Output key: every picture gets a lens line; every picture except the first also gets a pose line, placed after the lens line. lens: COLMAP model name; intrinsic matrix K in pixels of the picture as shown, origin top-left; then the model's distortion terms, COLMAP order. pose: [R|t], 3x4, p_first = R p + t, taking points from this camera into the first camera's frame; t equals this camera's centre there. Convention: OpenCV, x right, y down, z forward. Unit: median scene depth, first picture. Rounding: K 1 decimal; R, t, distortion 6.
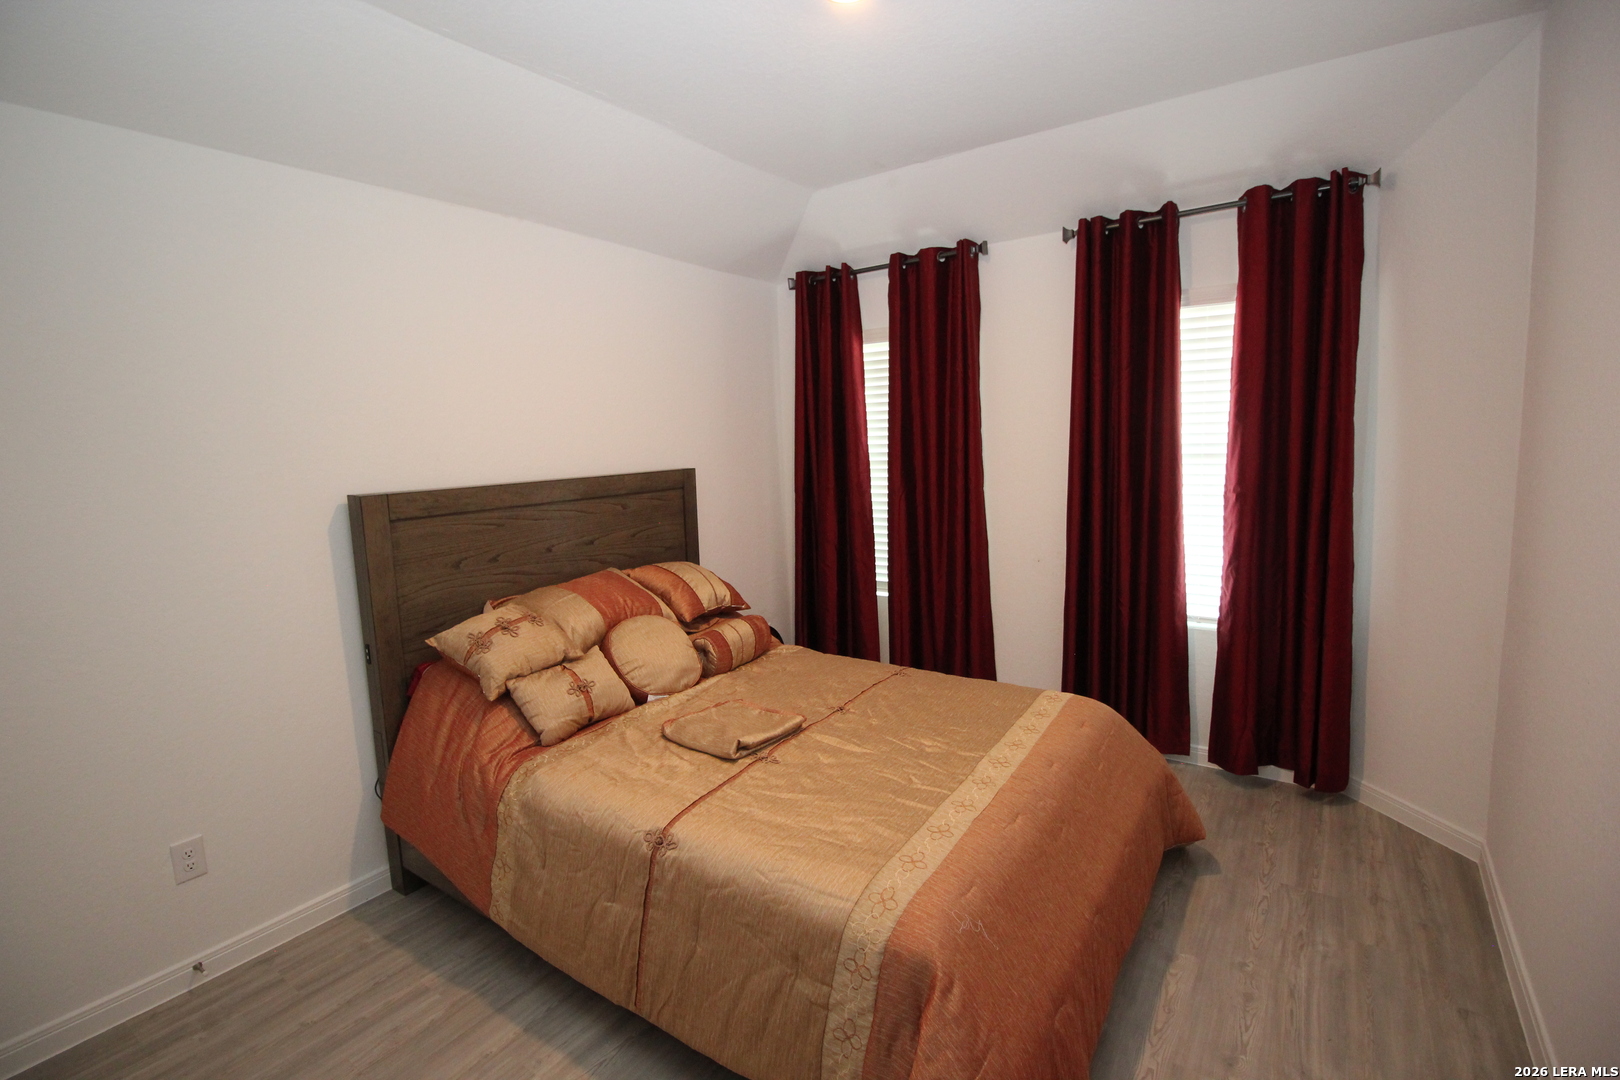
lens RADIAL K [[745.3, 0, 800.5], [0, 745.3, 527.9], [0, 0, 1]] dist [-0.003609, -0.010441]
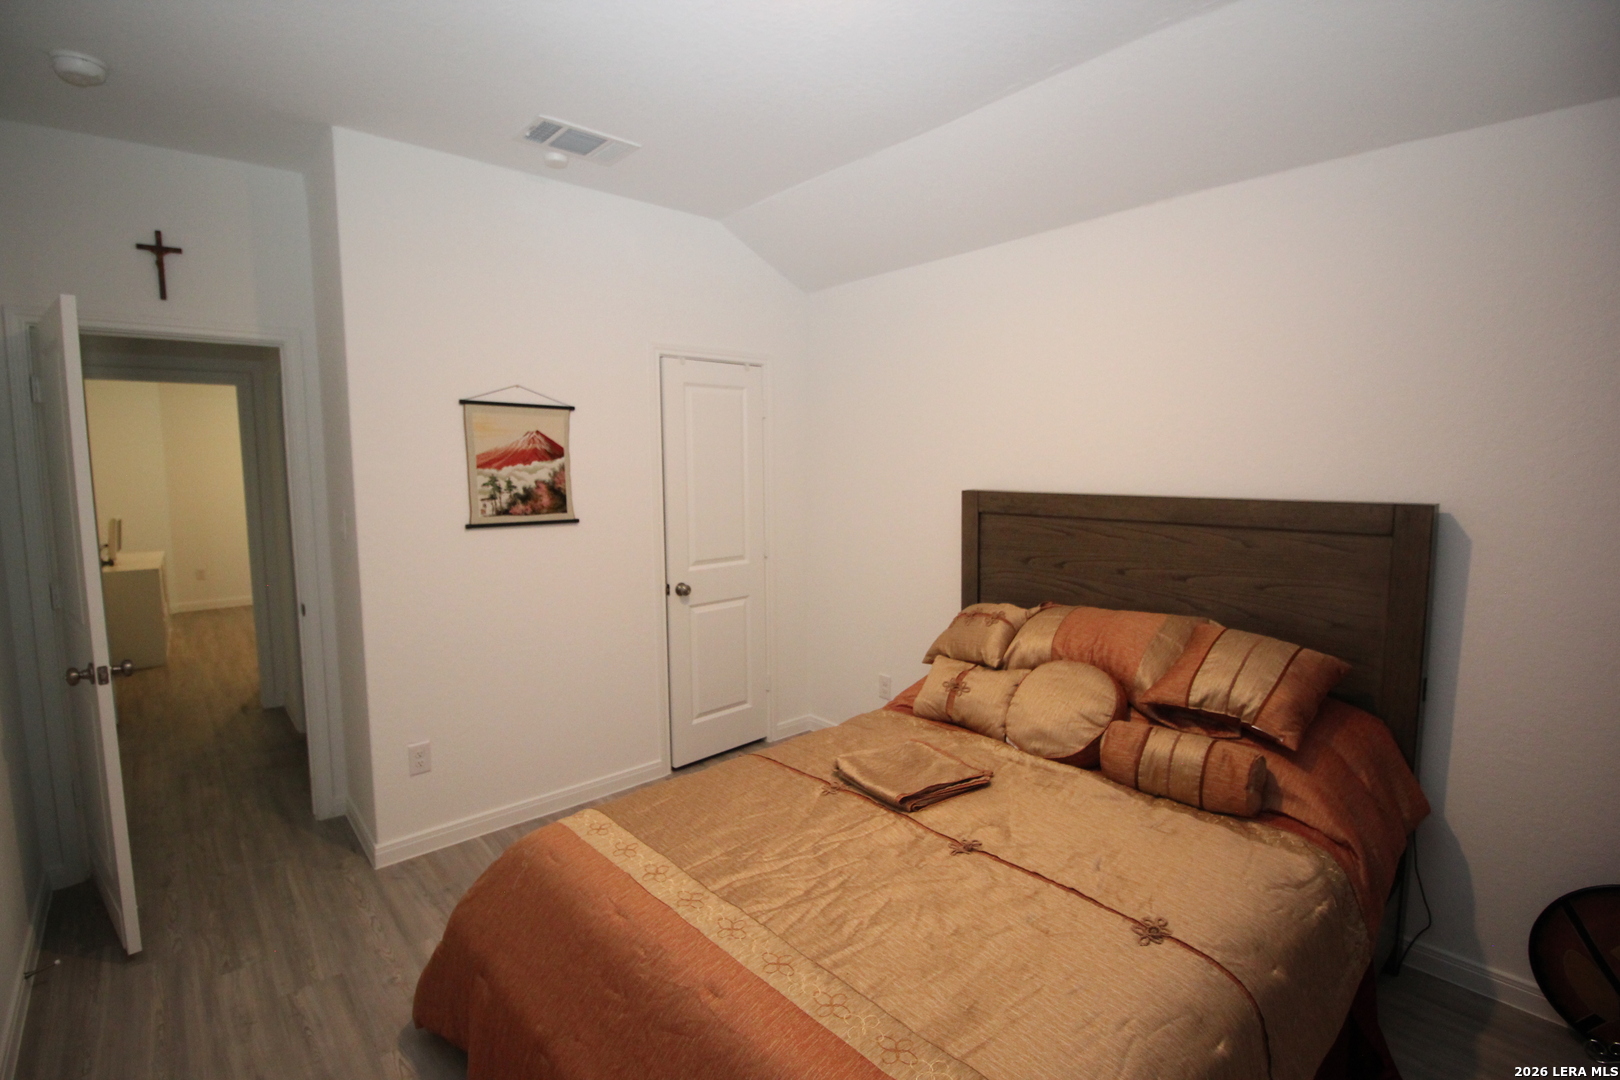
lens RADIAL K [[745.3, 0, 806.2], [0, 745.3, 545.1], [0, 0, 1]] dist [-0.003609, -0.010441]
pose [[-0.235779, 0.148070, -0.960460, 0.667955], [-0.103817, 0.978831, 0.176388, -0.132457], [0.966245, 0.141301, -0.215416, 0.890845]]
